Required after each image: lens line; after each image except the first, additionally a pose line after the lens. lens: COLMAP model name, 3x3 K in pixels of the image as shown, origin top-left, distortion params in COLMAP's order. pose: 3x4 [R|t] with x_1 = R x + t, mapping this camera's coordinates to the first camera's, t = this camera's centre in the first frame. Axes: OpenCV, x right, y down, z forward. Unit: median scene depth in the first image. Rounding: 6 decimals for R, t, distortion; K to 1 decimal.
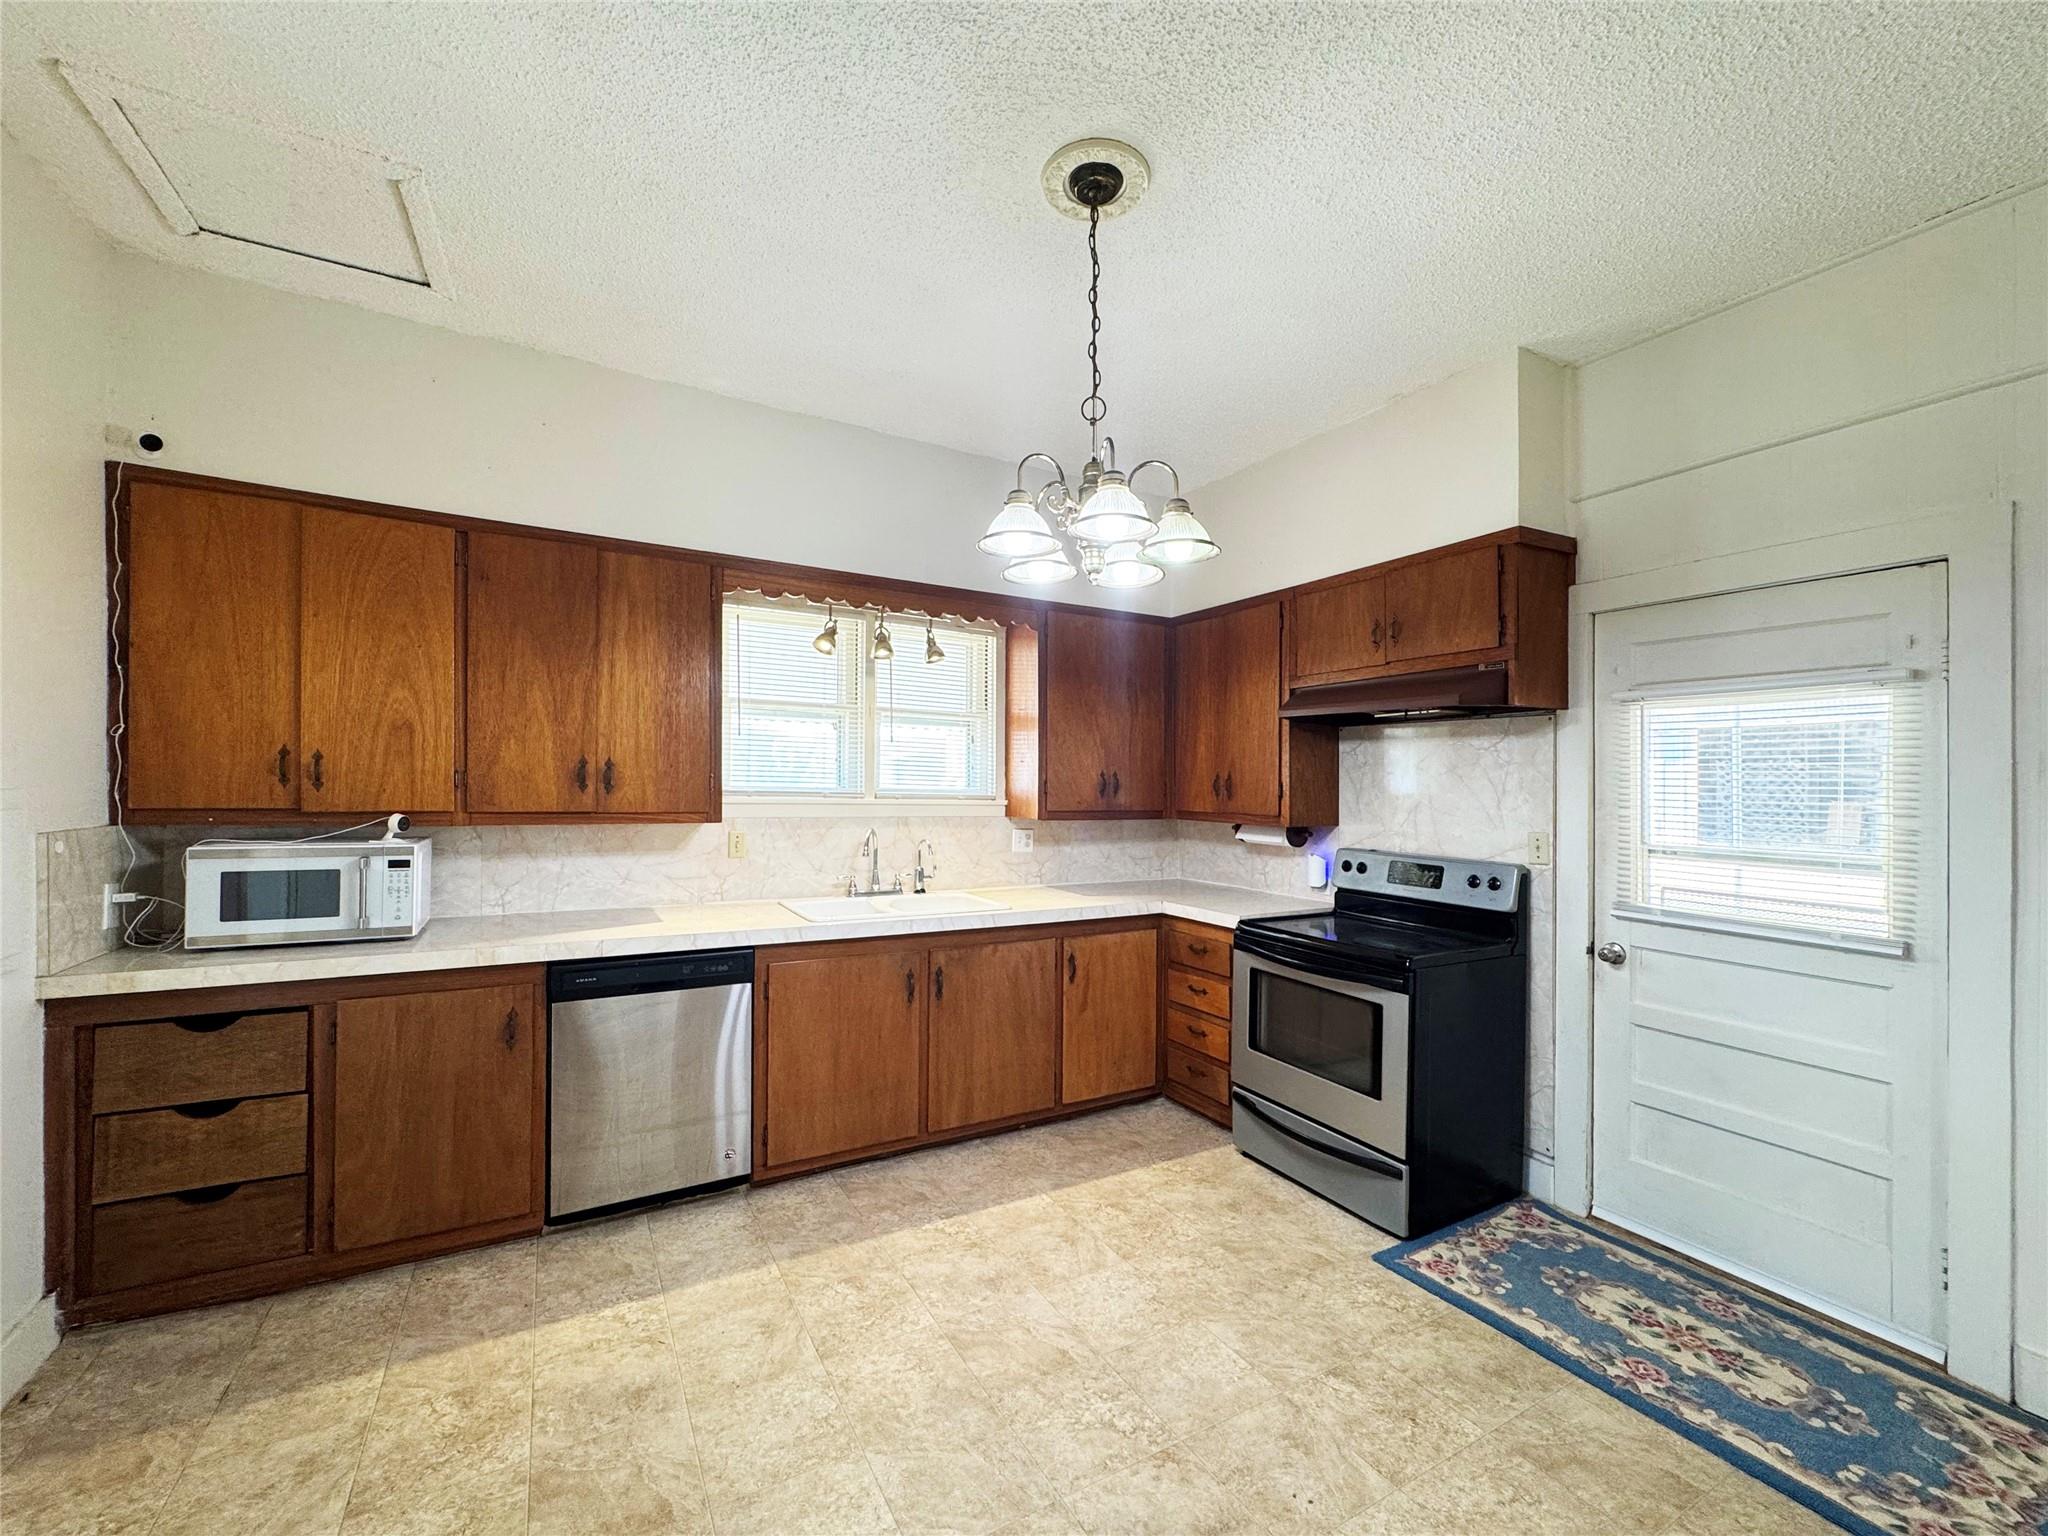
lens RADIAL K [[822.0, 0, 1014.9], [0, 822.0, 769.6], [0, 0, 1]] dist [-0.001591, -0.000107]
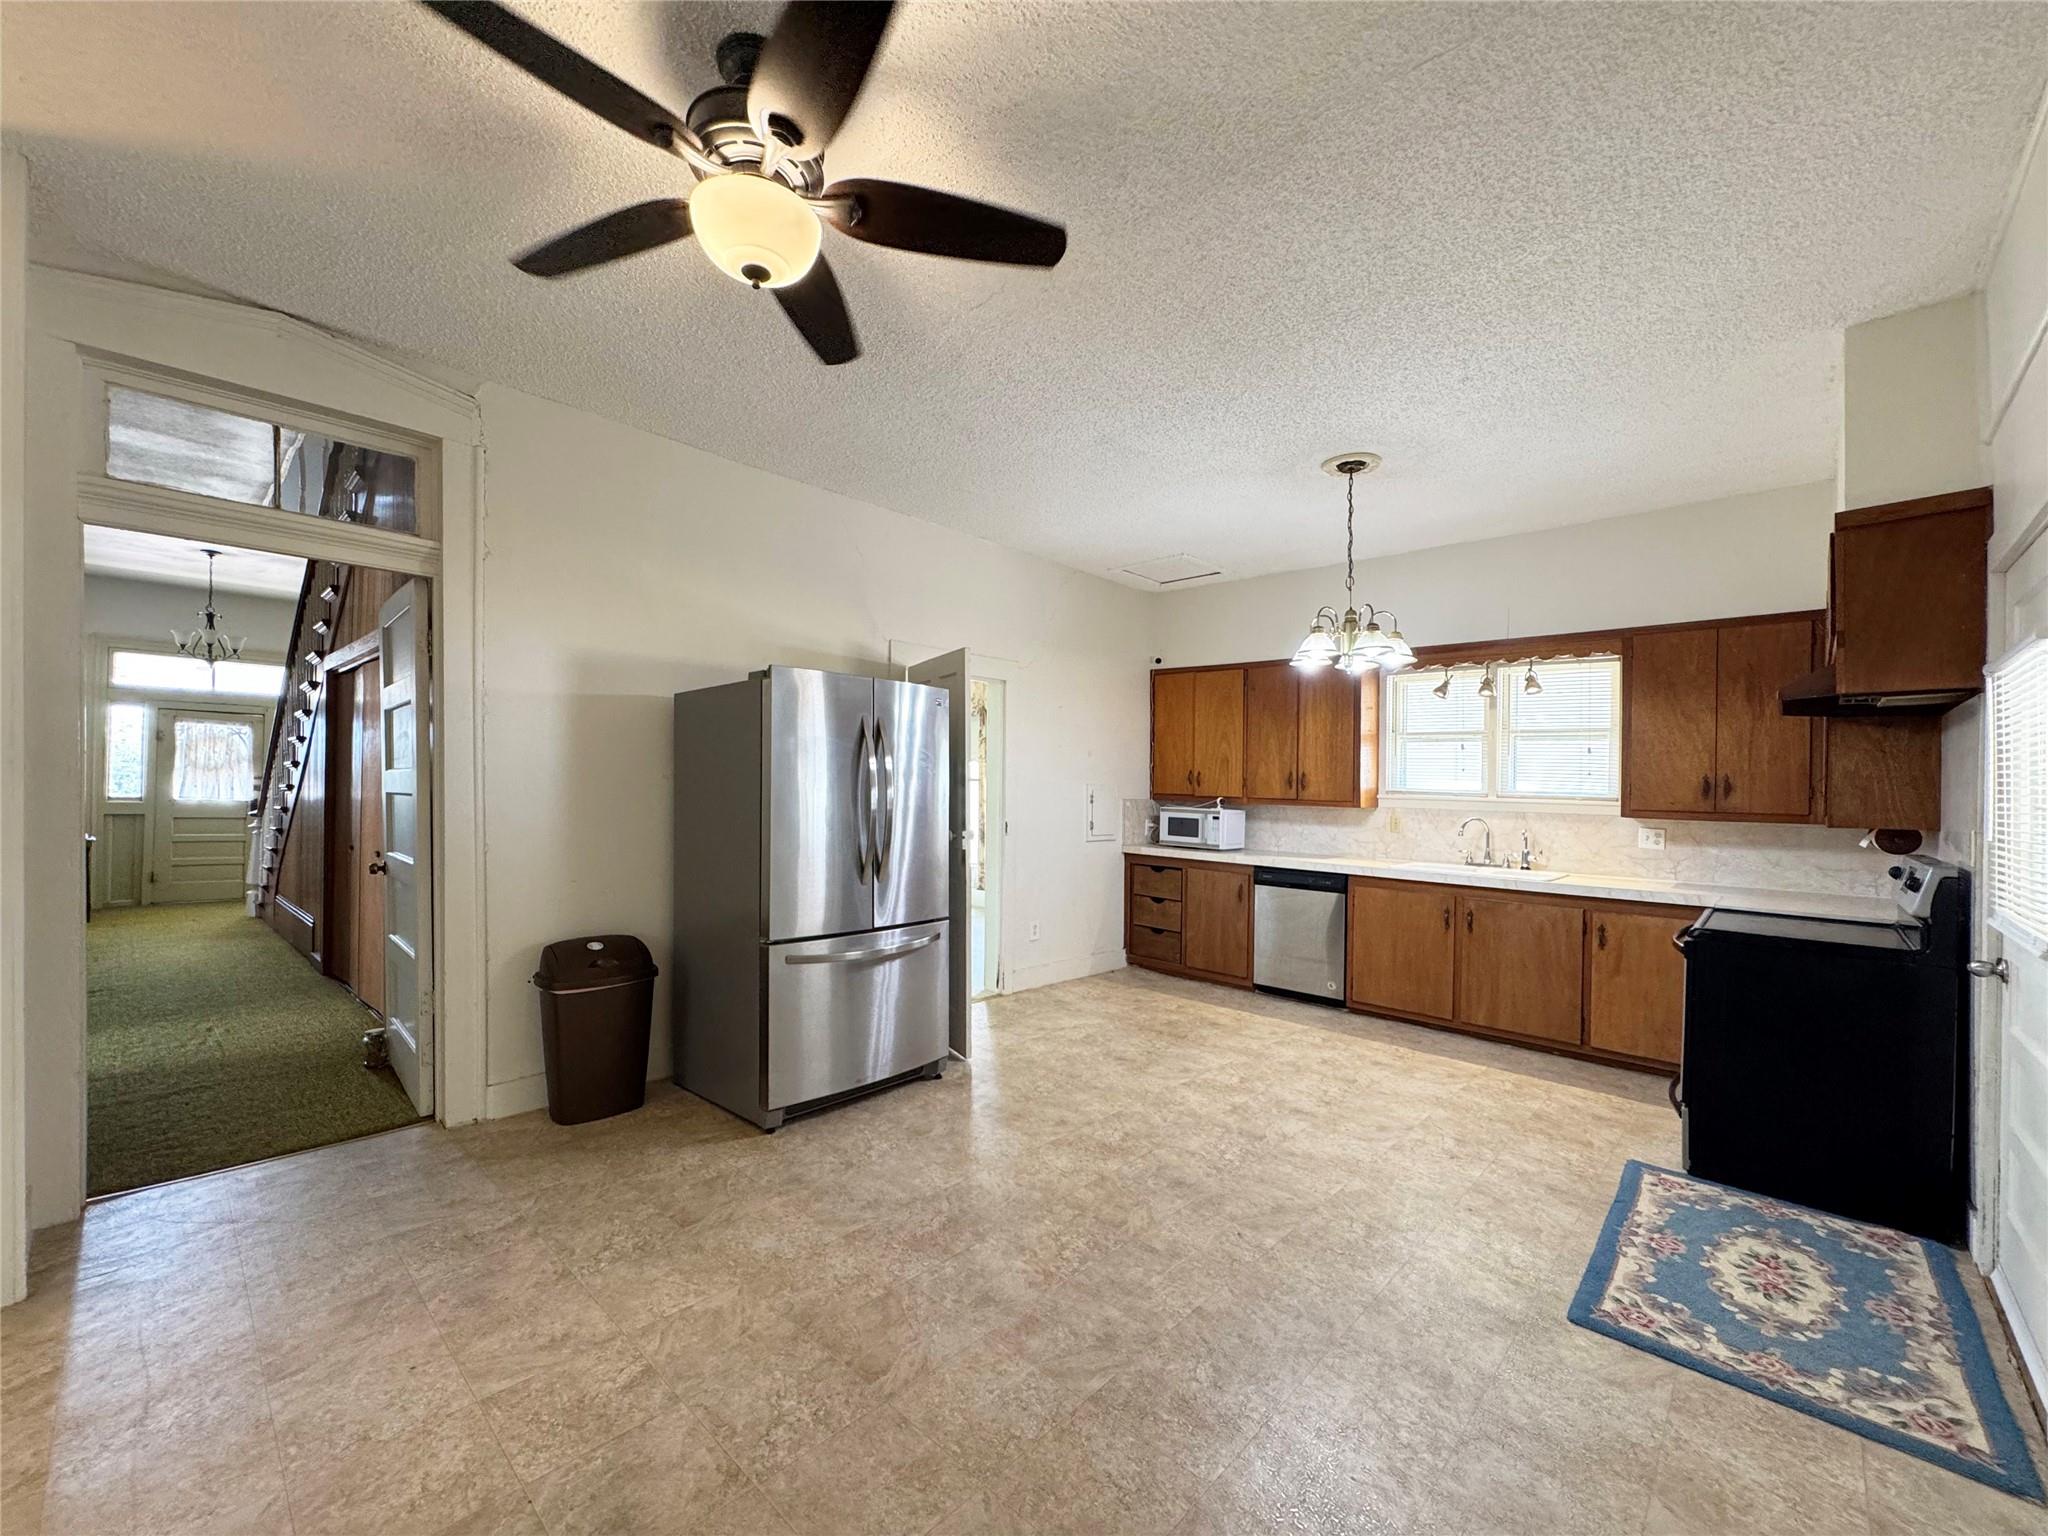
lens RADIAL K [[831.5, 0, 1018.9], [0, 831.5, 782.7], [0, 0, 1]] dist [0.000006, 0.000387]
pose [[0.293998, -0.013257, -0.955714, 1.332048], [-0.003946, 0.999878, -0.015084, 0.049822], [0.955798, 0.008206, 0.293910, -0.238991]]
